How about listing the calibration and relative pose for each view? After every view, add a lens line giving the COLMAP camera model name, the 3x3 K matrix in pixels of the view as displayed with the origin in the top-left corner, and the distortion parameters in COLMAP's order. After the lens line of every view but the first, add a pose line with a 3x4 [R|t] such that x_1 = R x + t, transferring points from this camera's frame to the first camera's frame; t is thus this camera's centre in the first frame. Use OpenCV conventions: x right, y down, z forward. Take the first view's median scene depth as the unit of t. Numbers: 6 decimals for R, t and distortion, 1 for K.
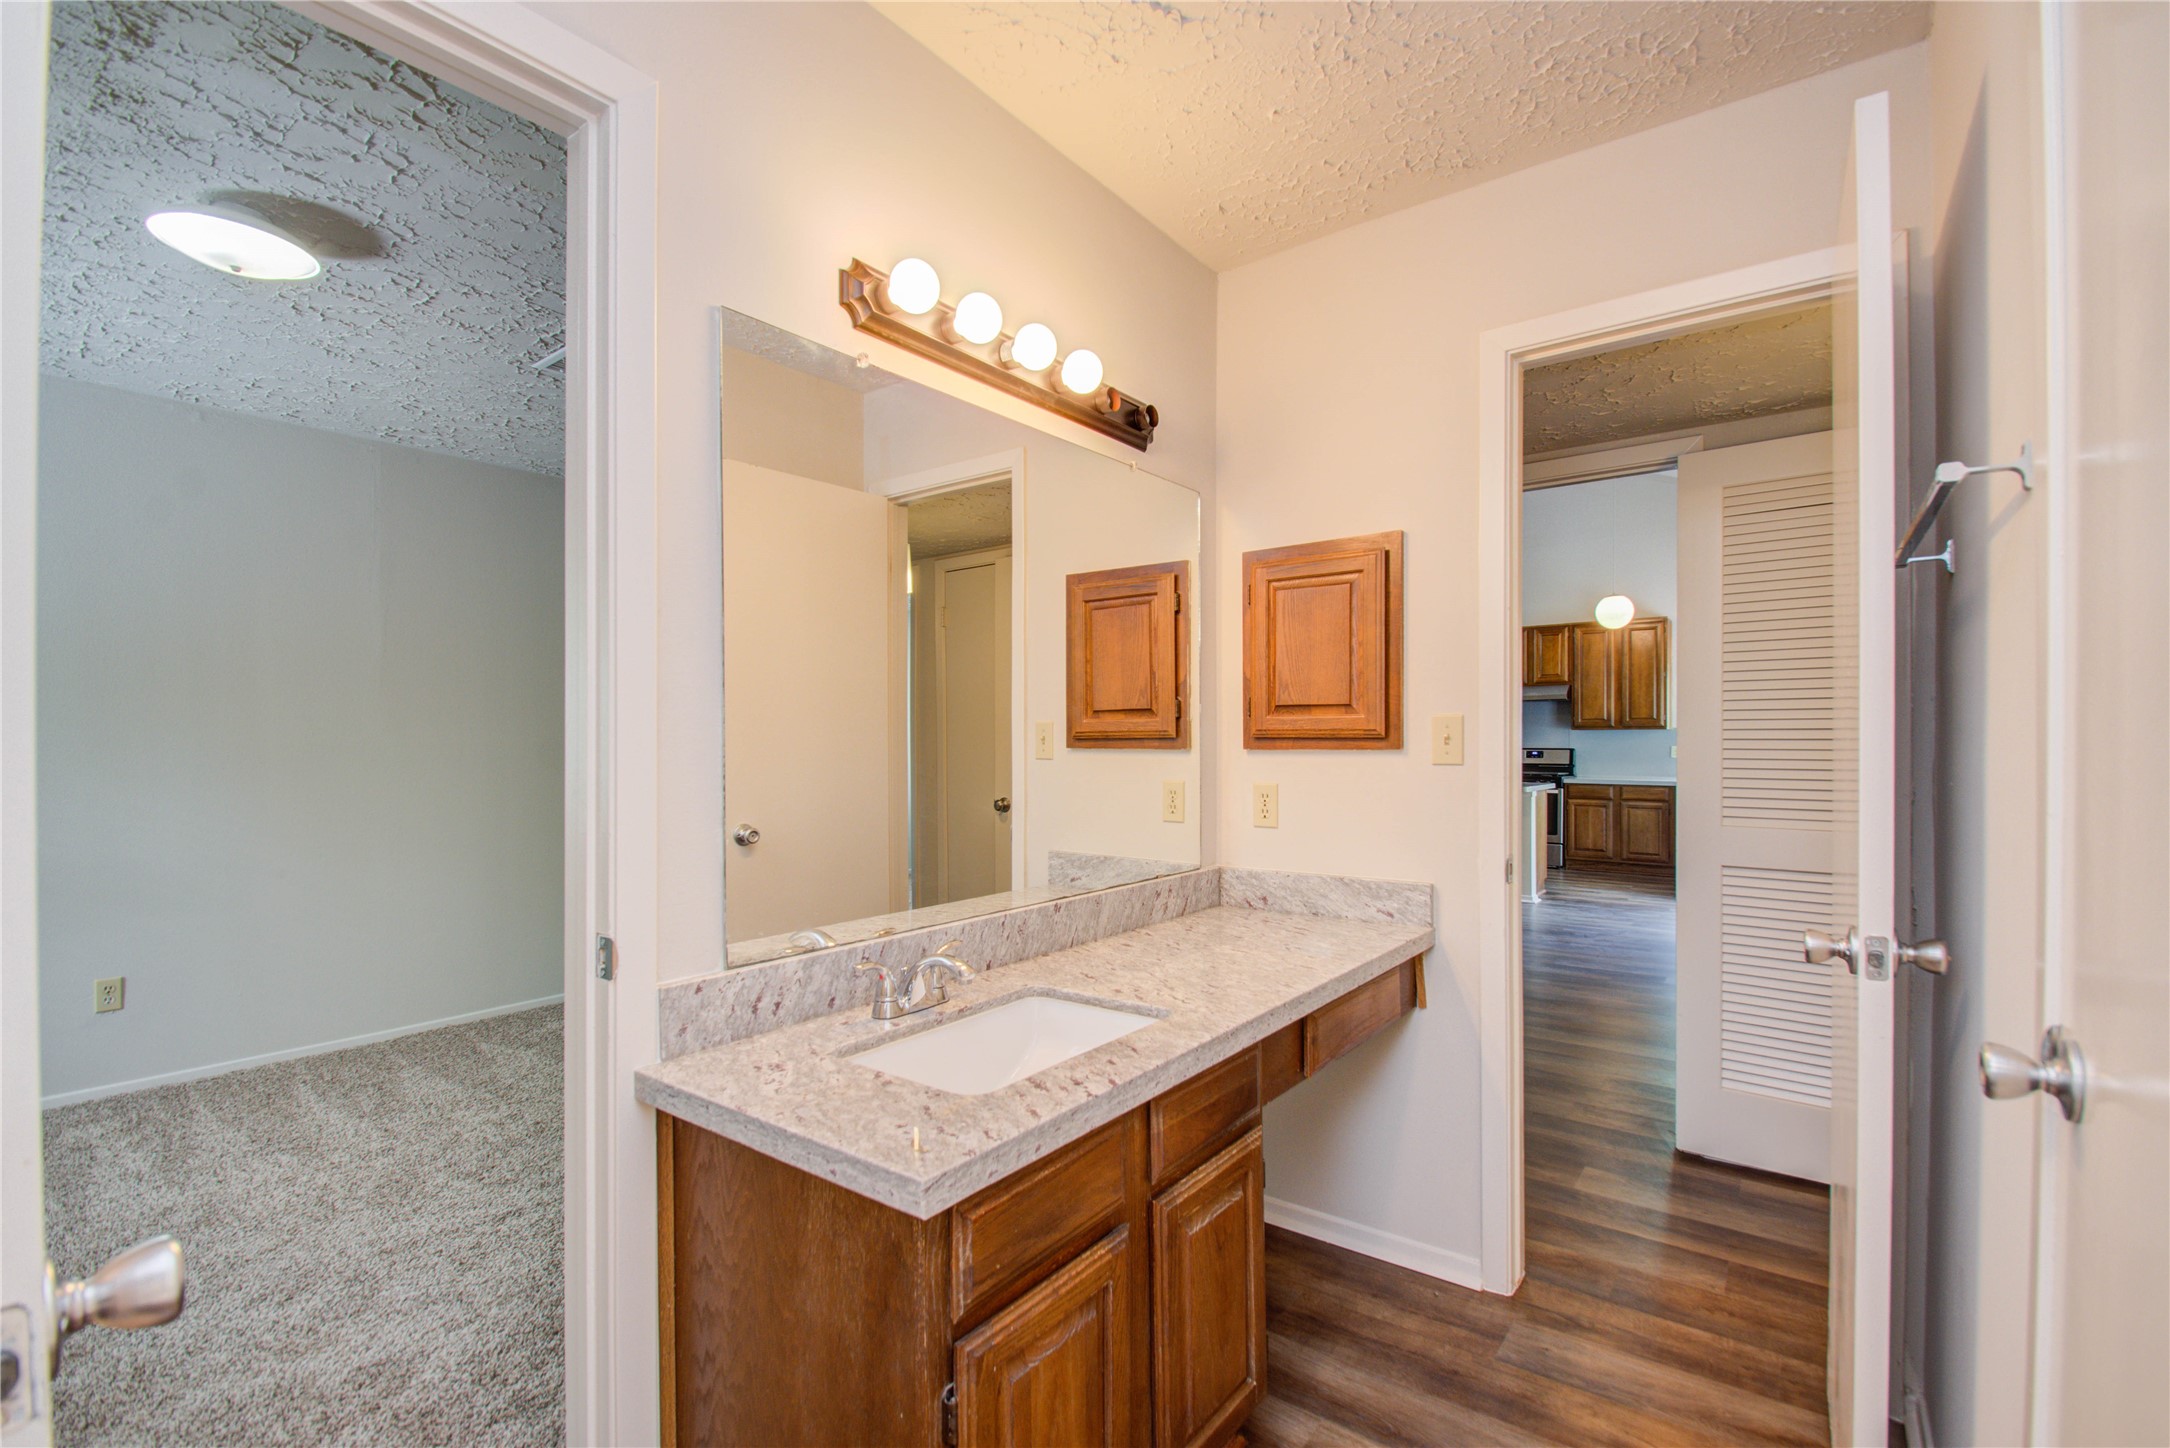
lens RADIAL K [[971.2, 0, 1095.1], [0, 971.2, 746.4], [0, 0, 1]] dist [0.001628, -0.012663]
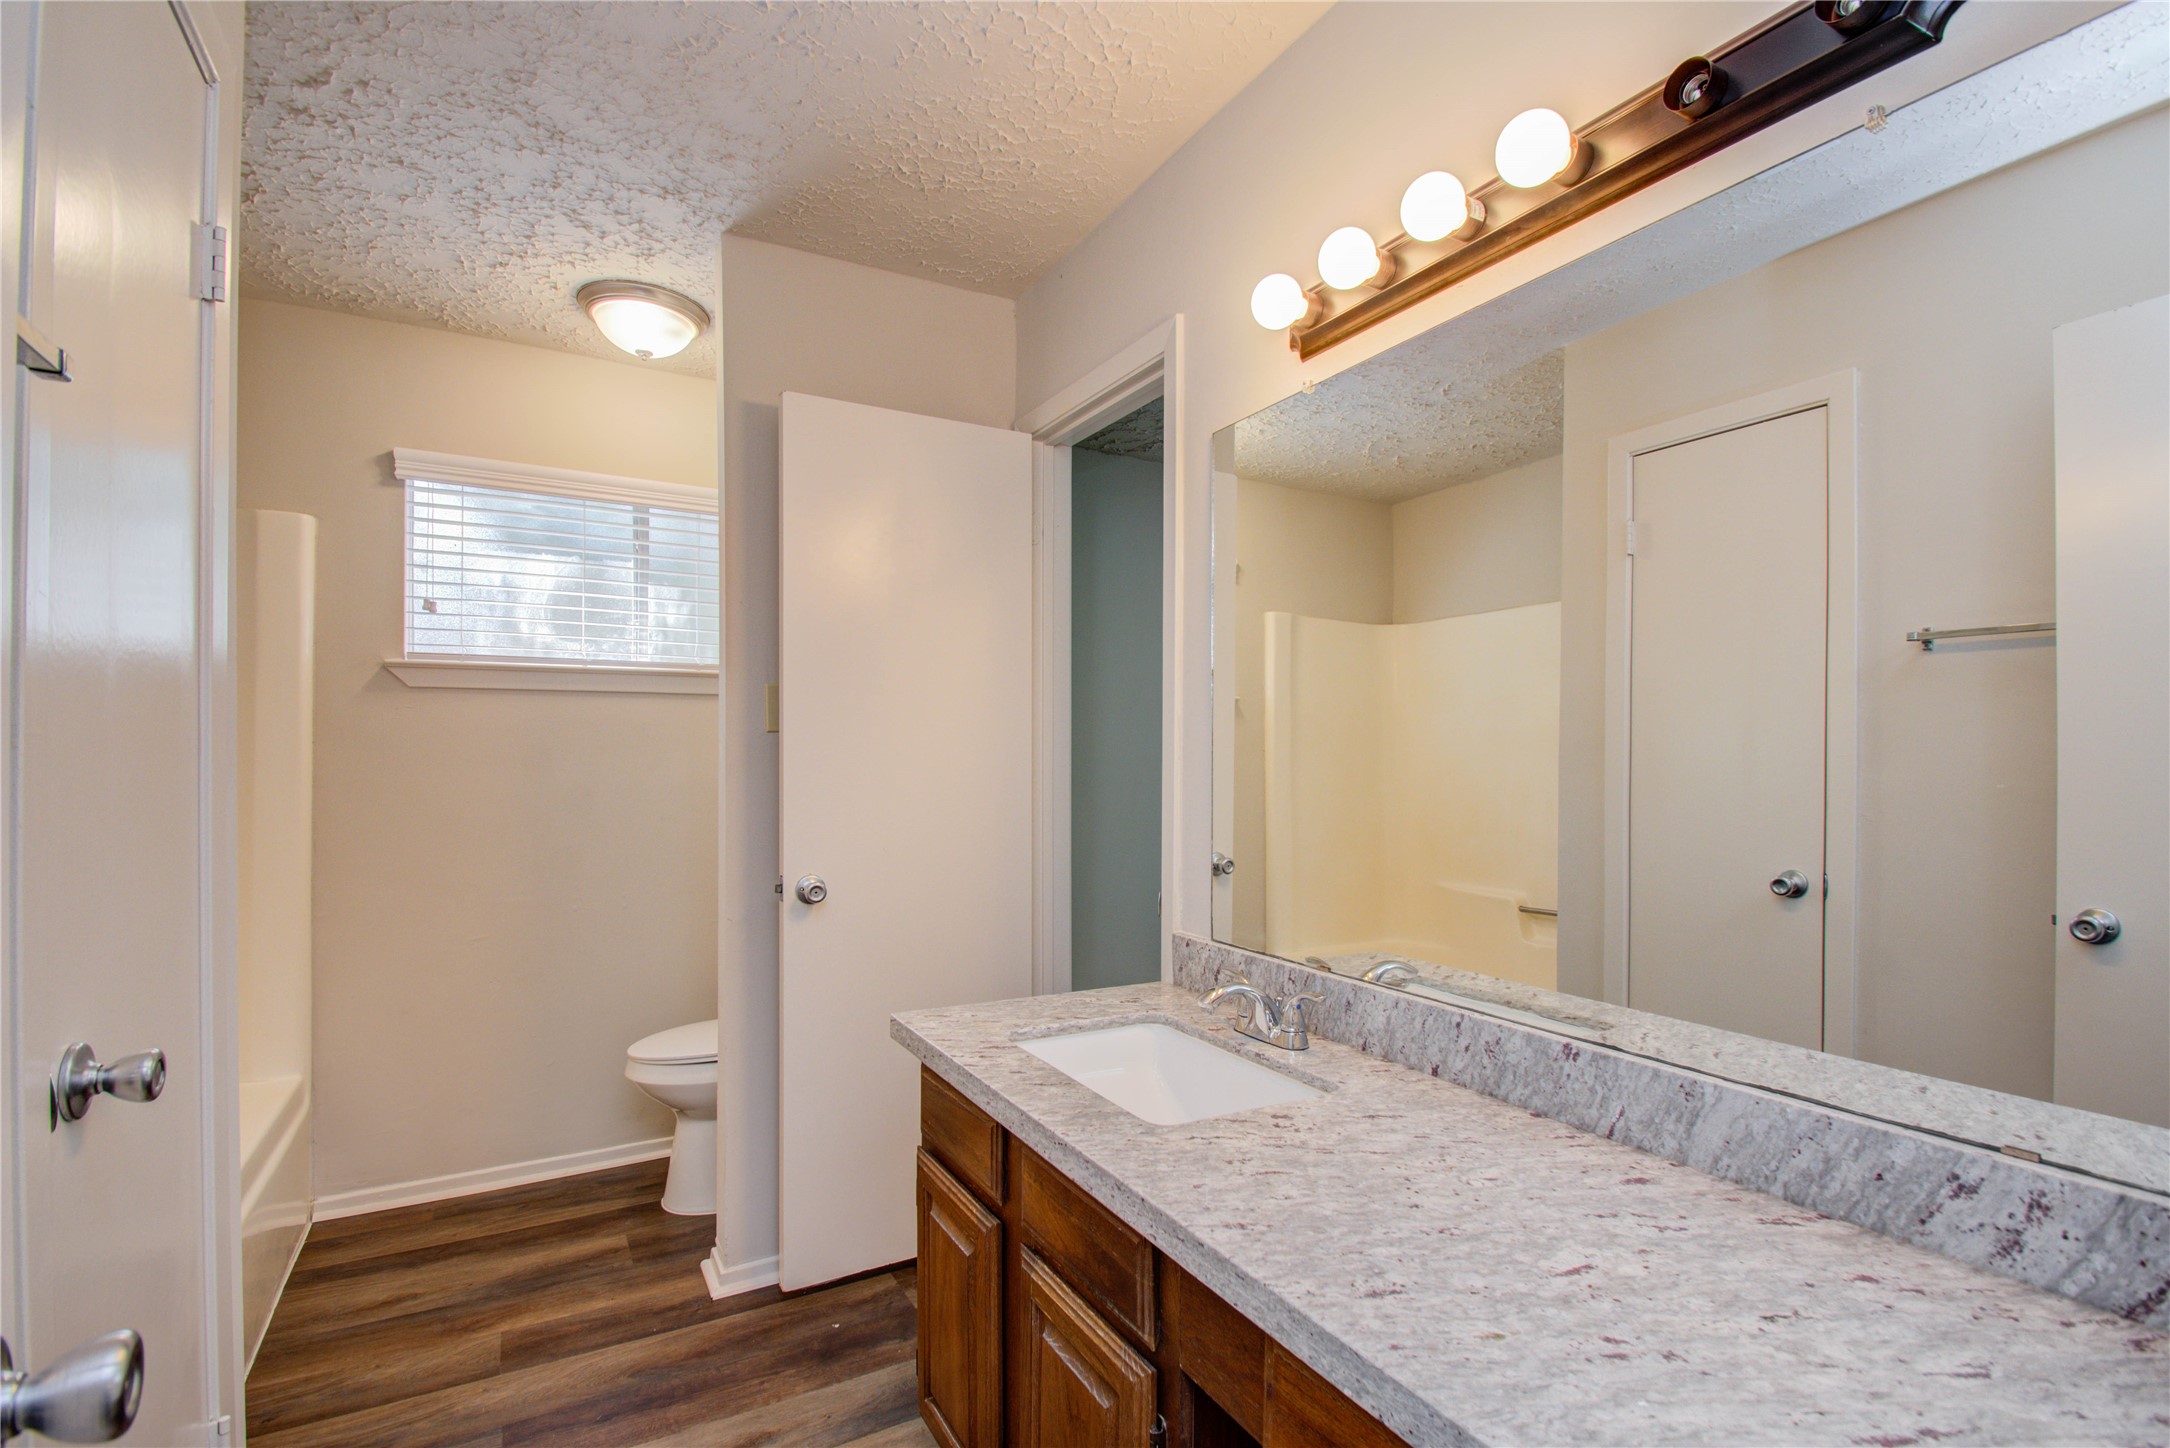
lens RADIAL K [[937.1, 0, 1080.3], [0, 937.1, 740.1], [0, 0, 1]] dist [0.010374, -0.012370]
pose [[-0.390685, -0.012962, -0.920433, 0.725693], [-0.003395, 0.999914, -0.012641, -0.018289], [0.920518, -0.001814, -0.390695, 1.135776]]
